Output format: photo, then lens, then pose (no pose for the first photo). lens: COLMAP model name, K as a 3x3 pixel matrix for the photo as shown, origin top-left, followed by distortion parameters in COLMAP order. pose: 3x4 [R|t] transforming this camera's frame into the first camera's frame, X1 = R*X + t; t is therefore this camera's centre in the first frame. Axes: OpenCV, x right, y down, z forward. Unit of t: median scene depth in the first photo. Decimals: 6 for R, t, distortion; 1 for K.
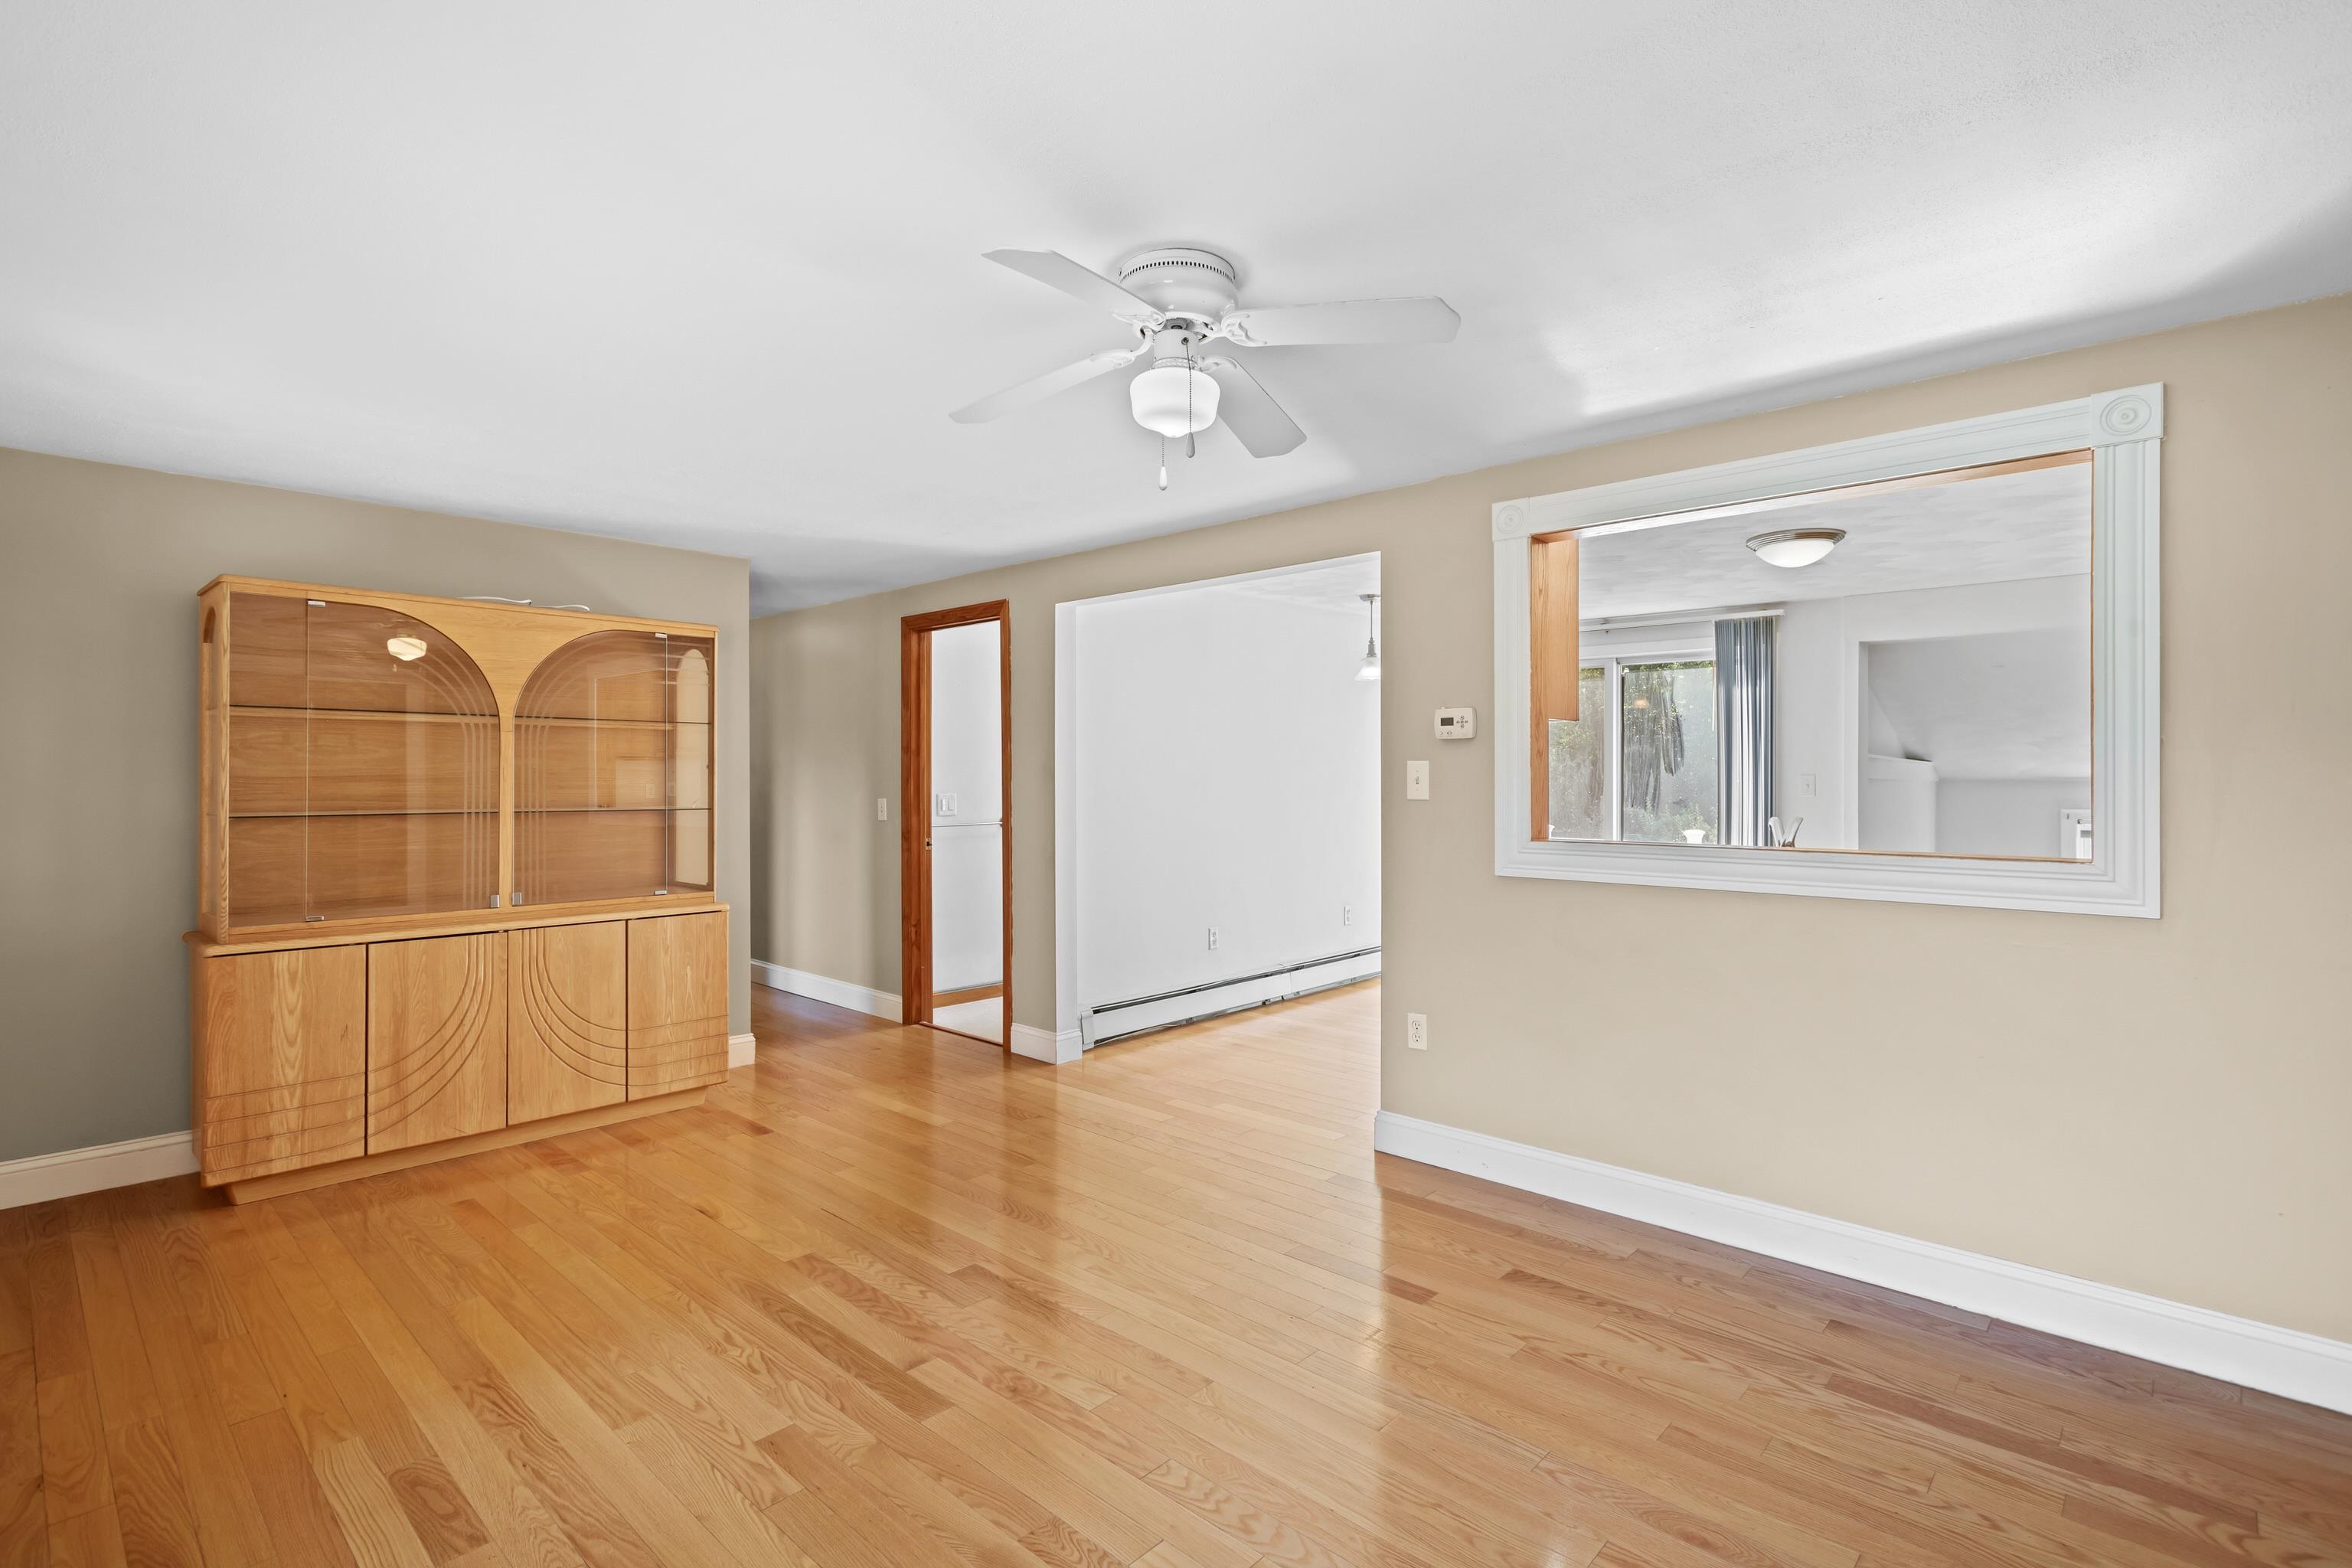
lens RADIAL K [[1114.5, 0, 1177.3], [0, 1114.5, 776.7], [0, 0, 1]] dist [-0.001481, 0.002599]
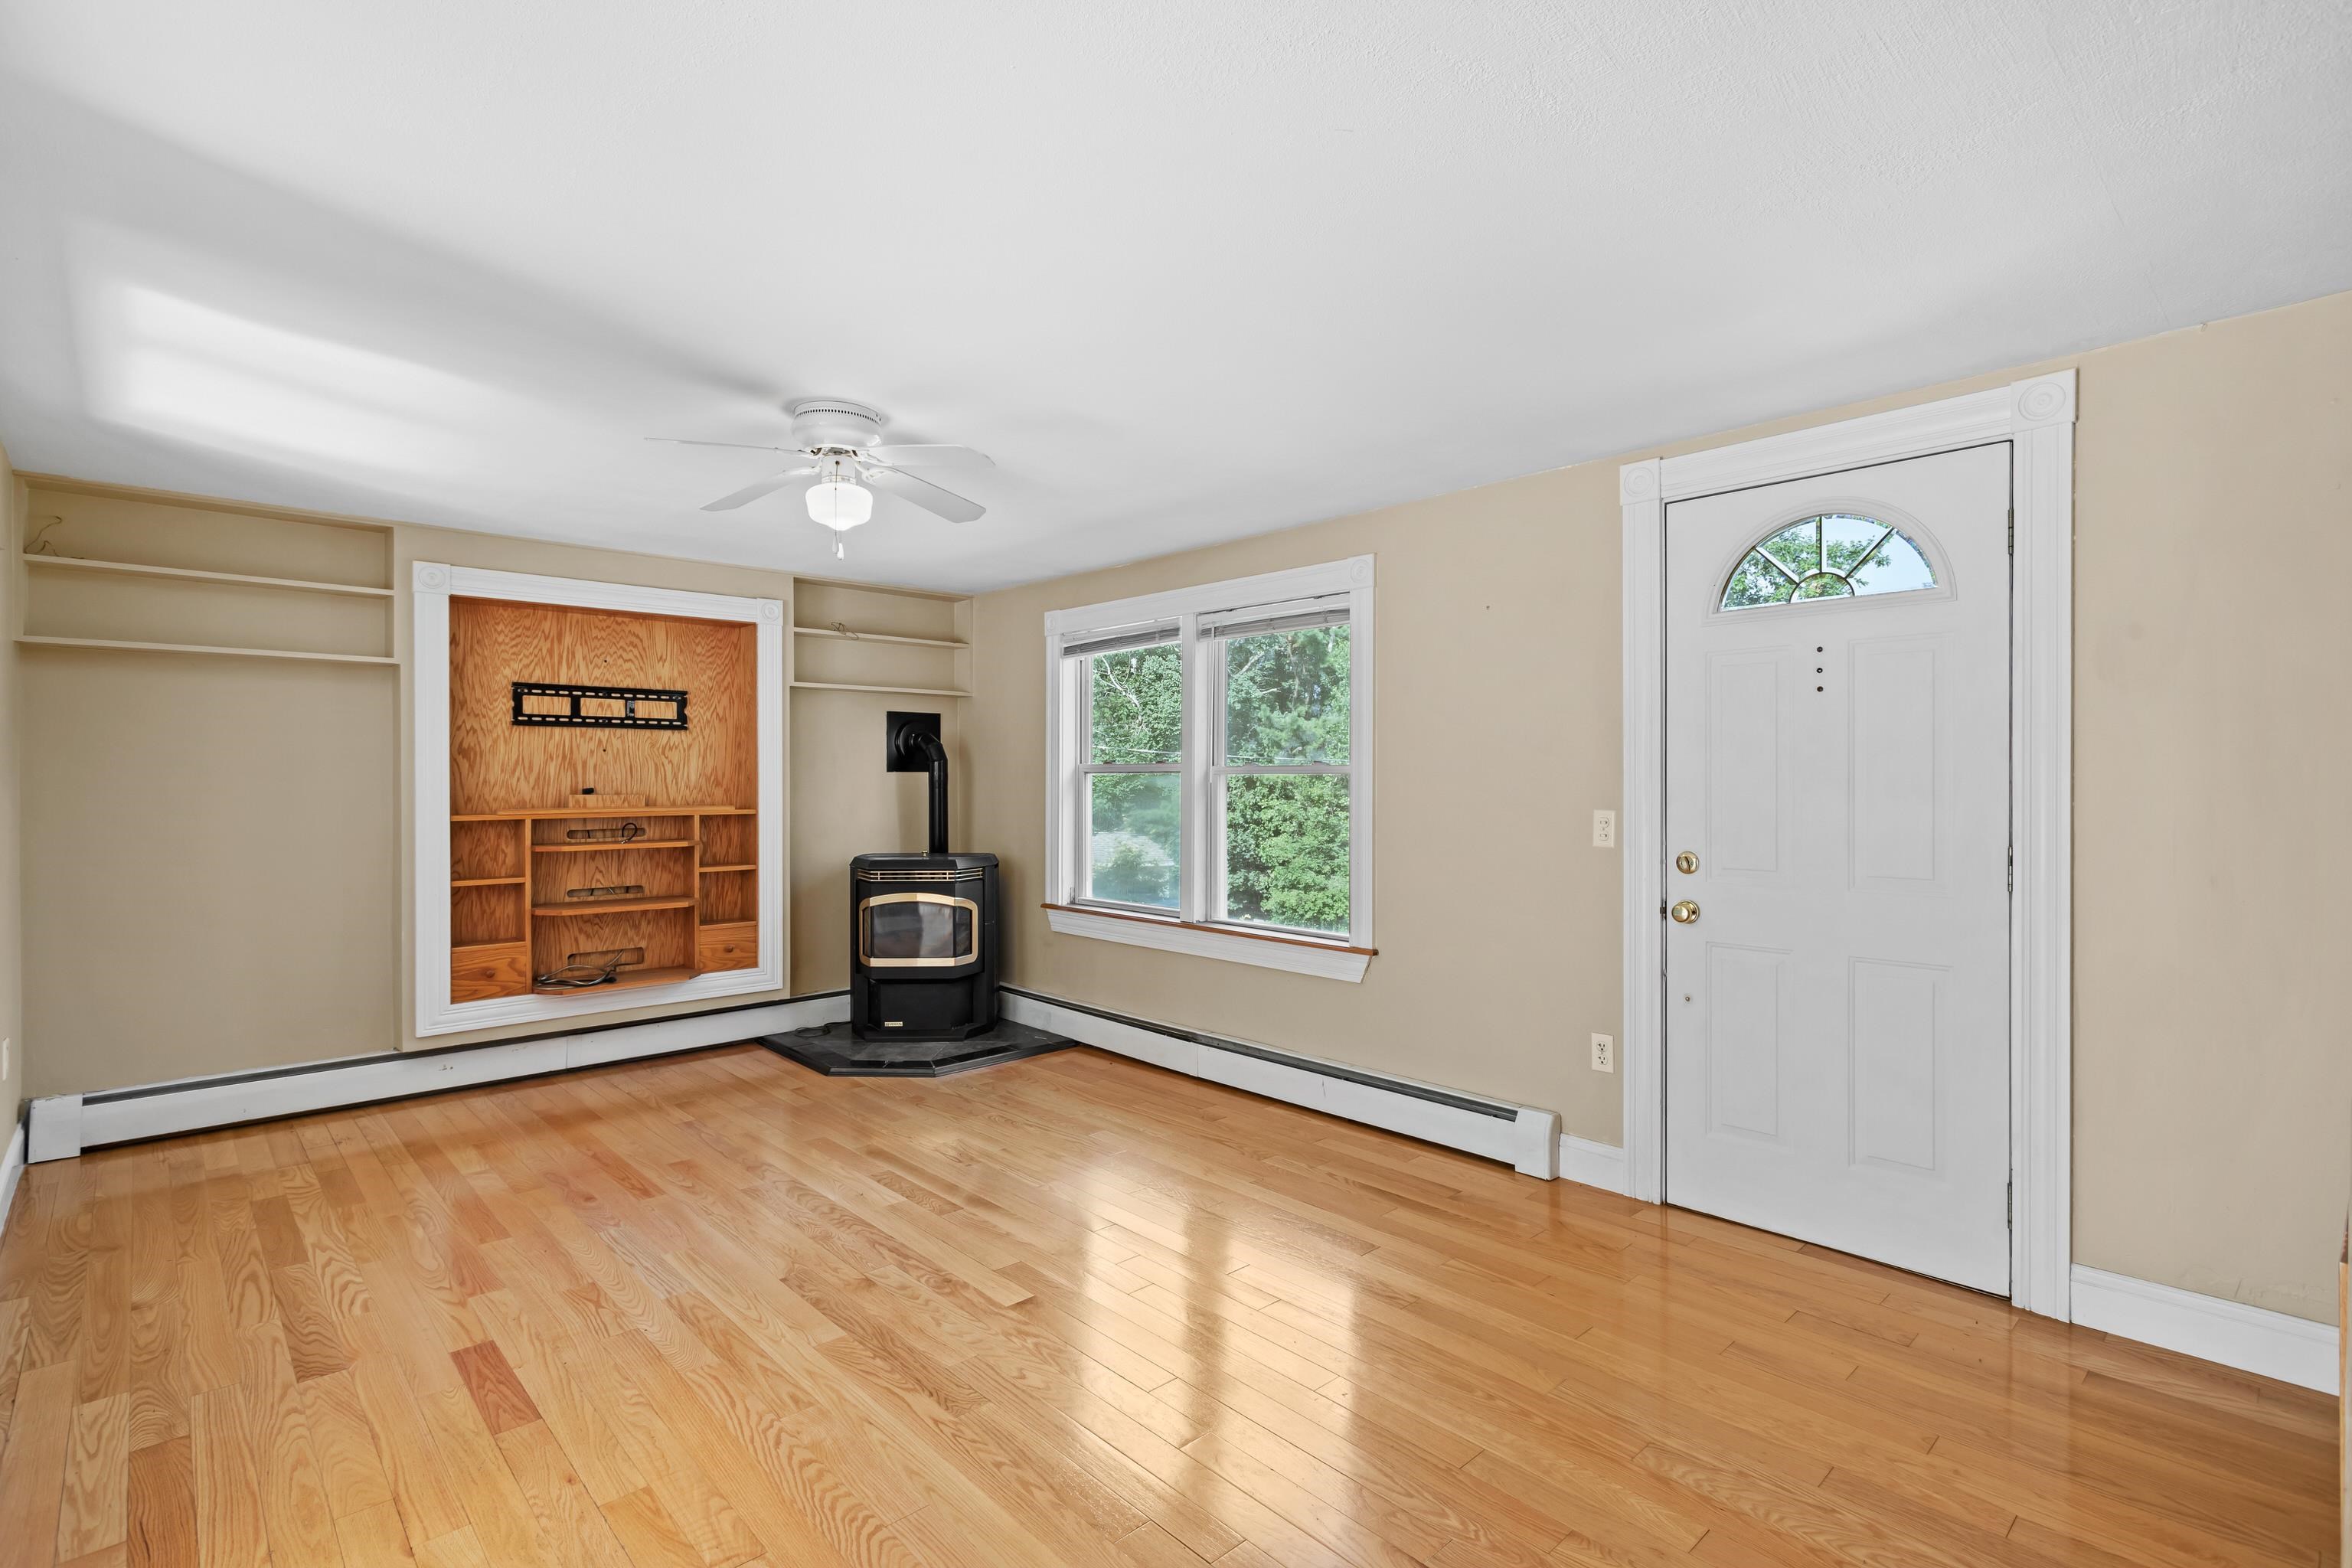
lens RADIAL K [[1114.5, 0, 1177.8], [0, 1114.5, 784.5], [0, 0, 1]] dist [-0.001481, 0.002599]
pose [[-0.997352, 0.000969, 0.072712, -0.335677], [0.001748, 0.999942, 0.010660, 0.001077], [-0.072698, 0.010759, -0.997296, 1.503628]]
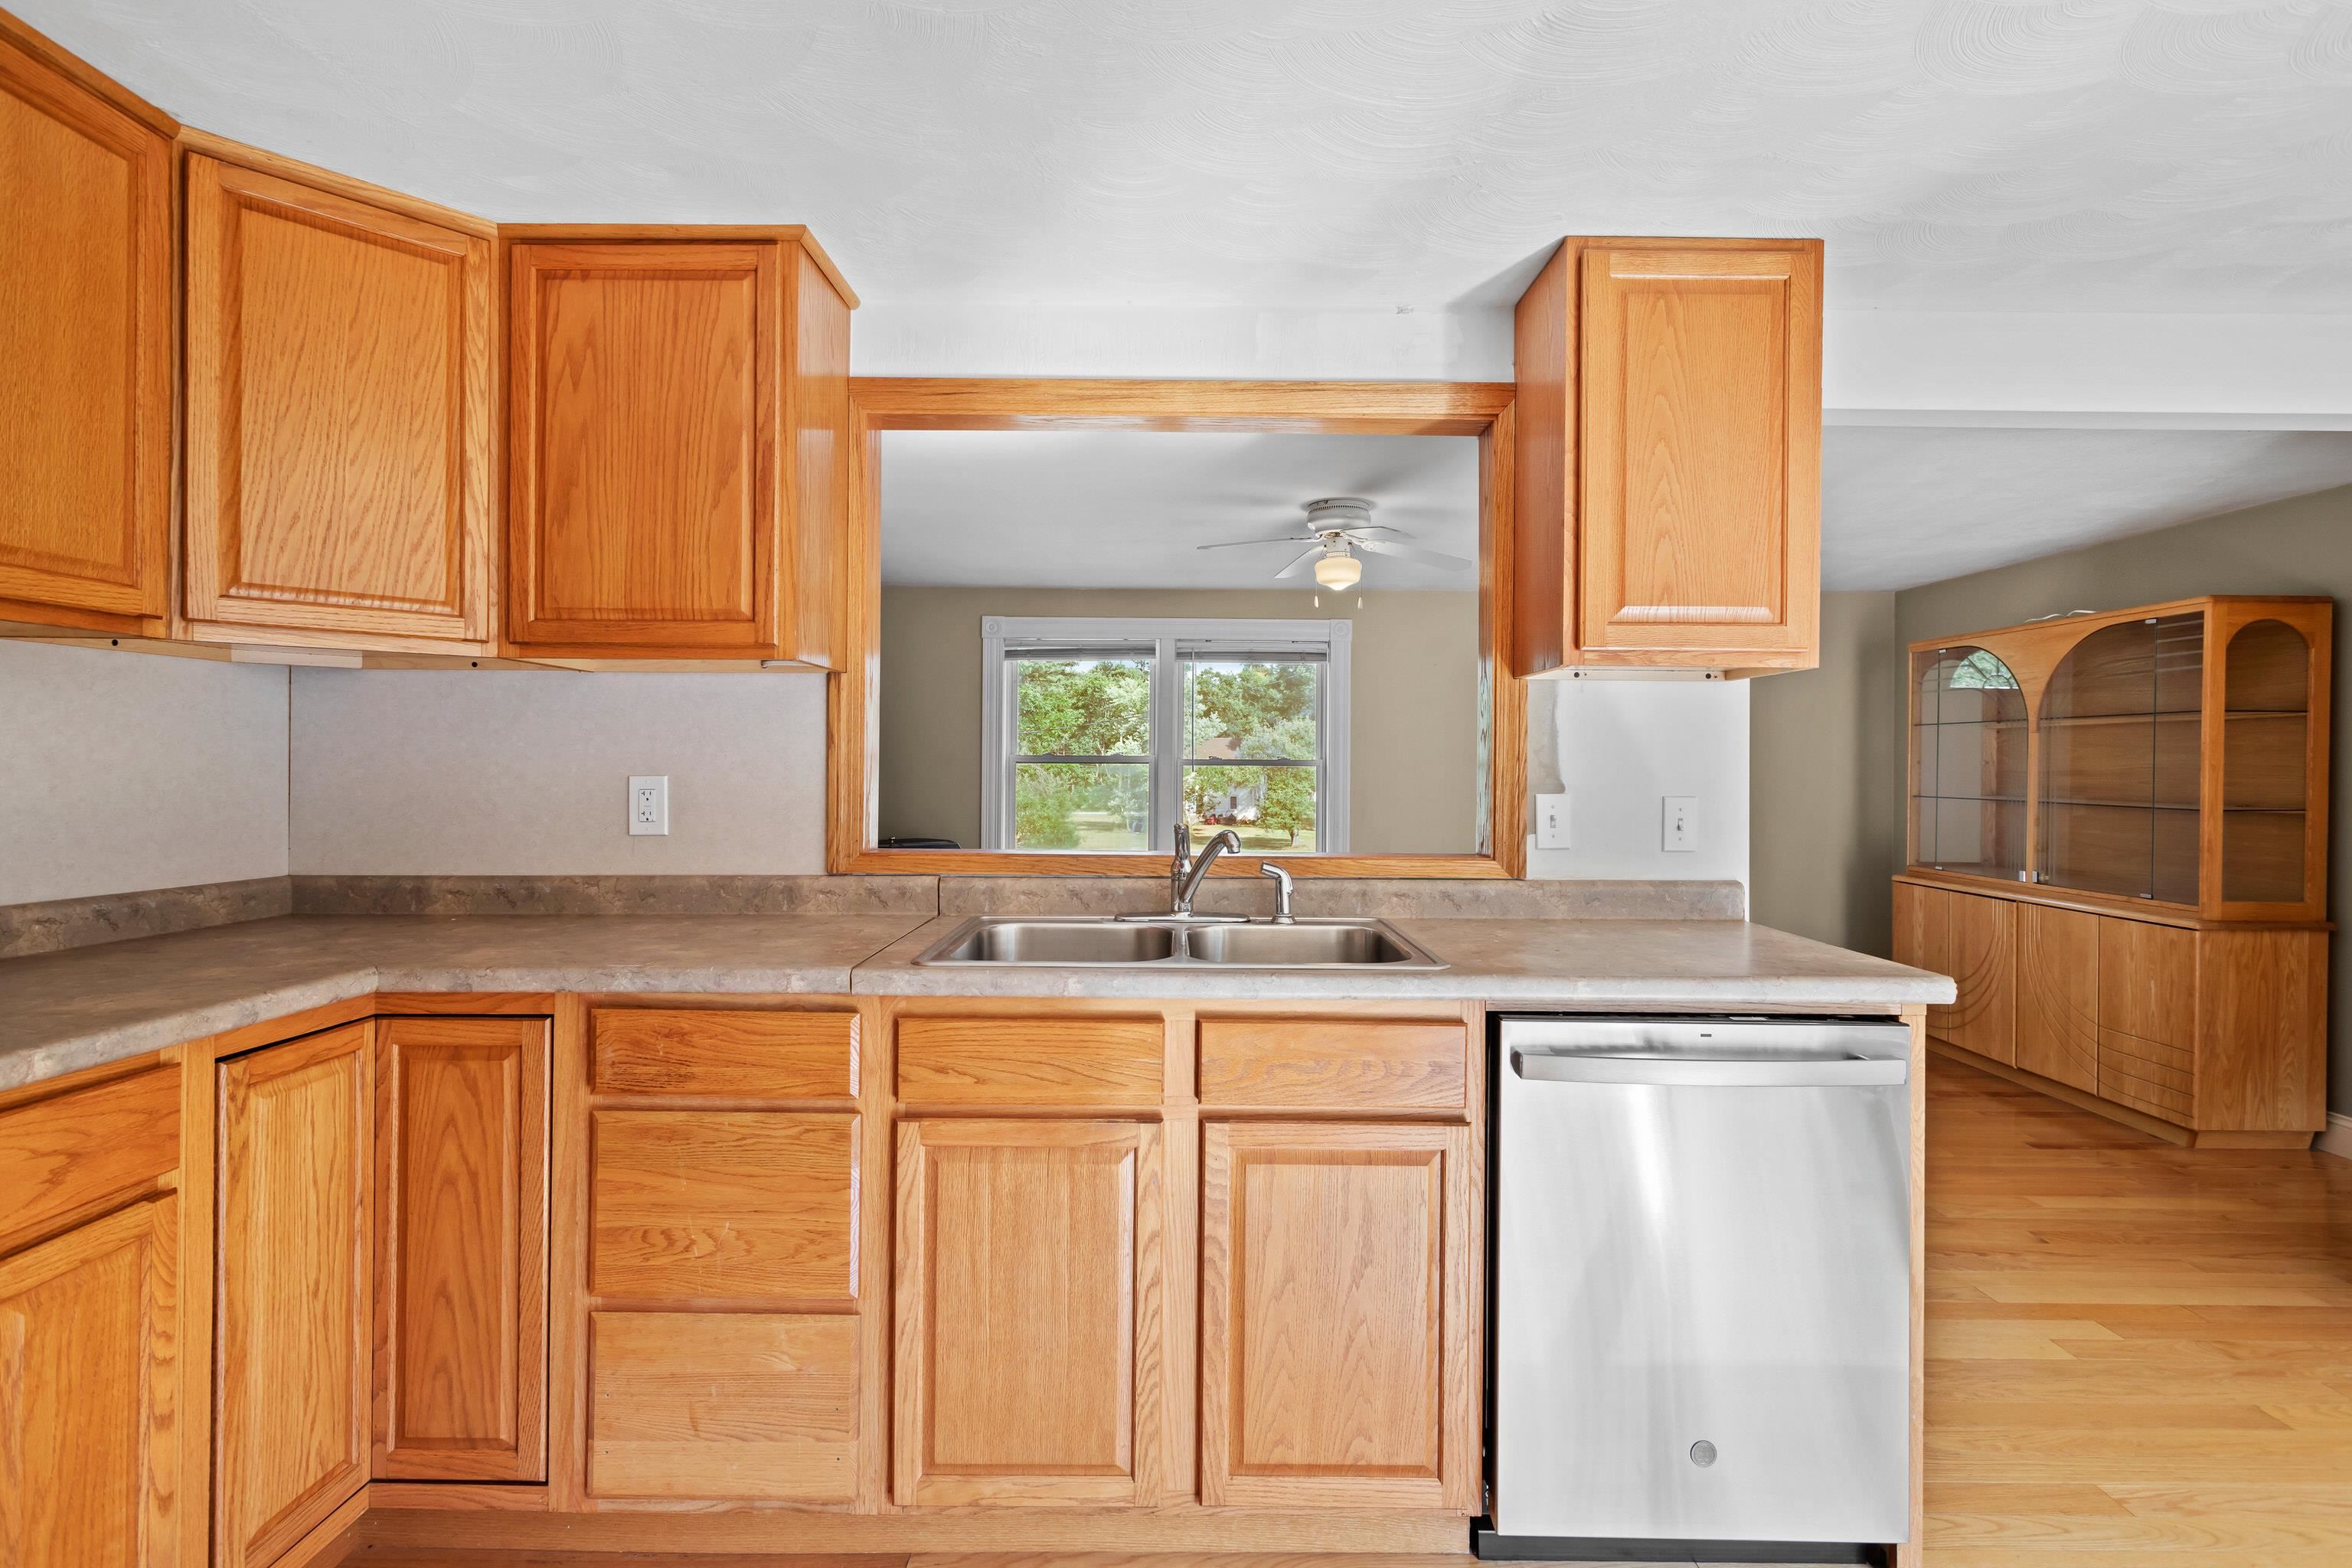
lens RADIAL K [[1114.5, 0, 1176.9], [0, 1114.5, 767.6], [0, 0, 1]] dist [-0.001481, 0.002599]
pose [[-0.729033, -0.003478, -0.684470, 0.969394], [-0.009017, 0.999949, 0.004524, -0.001015], [0.684419, 0.009470, -0.729027, 1.409401]]
